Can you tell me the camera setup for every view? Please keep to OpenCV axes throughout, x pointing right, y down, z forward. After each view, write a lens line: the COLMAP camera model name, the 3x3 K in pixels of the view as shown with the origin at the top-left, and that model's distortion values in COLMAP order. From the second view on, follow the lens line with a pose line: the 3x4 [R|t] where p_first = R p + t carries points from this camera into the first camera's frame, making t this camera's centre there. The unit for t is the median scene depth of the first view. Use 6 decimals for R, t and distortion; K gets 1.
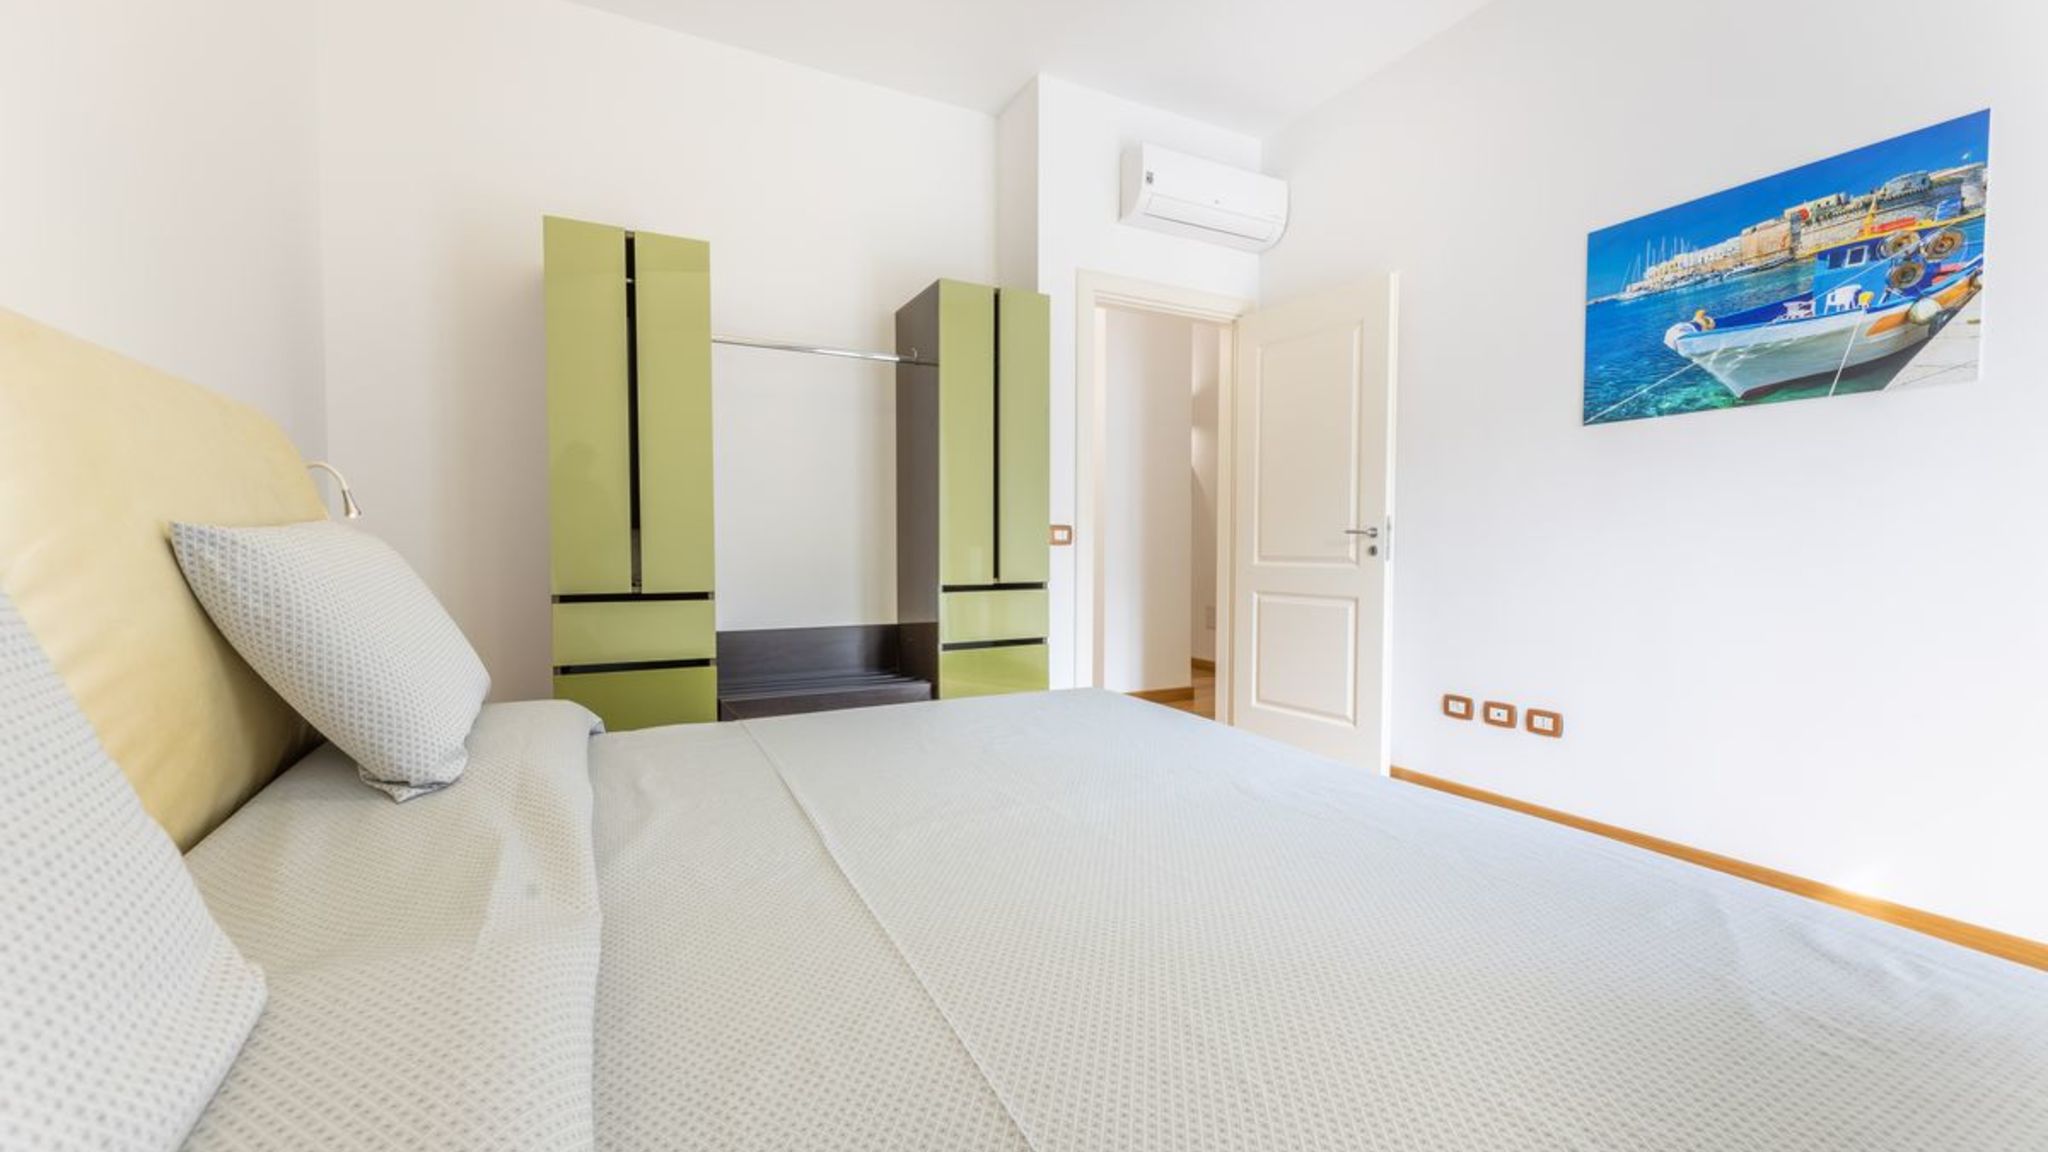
lens RADIAL K [[818.5, 0, 1027.6], [0, 818.5, 573.5], [0, 0, 1]] dist [-0.001626, 0.000507]
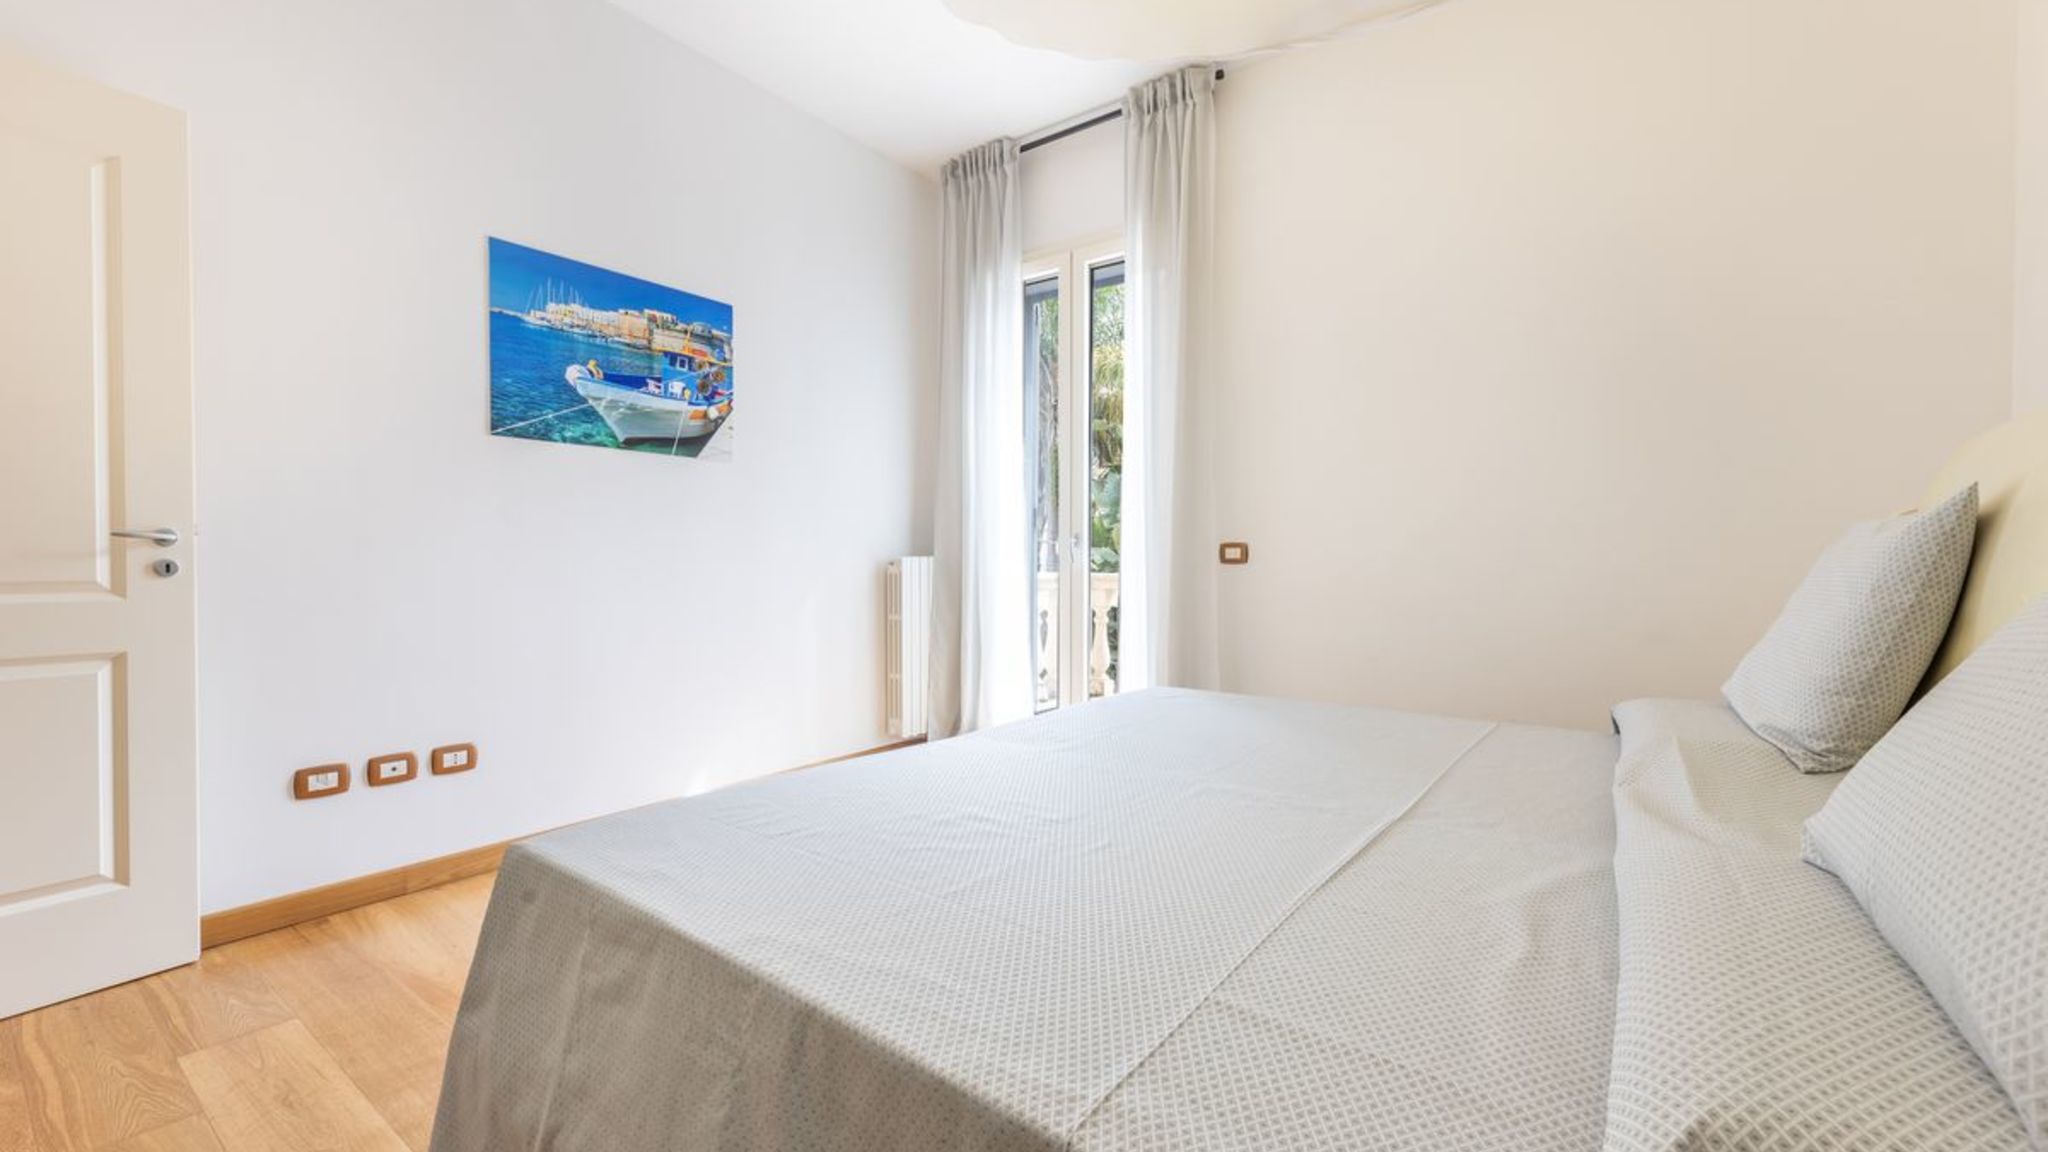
lens RADIAL K [[818.5, 0, 1027.6], [0, 818.5, 573.5], [0, 0, 1]] dist [-0.001626, 0.000507]
pose [[-0.434550, -0.014356, 0.900533, -0.526683], [0.031392, 0.999024, 0.031074, -0.032329], [-0.900100, 0.041773, -0.433676, 0.977227]]
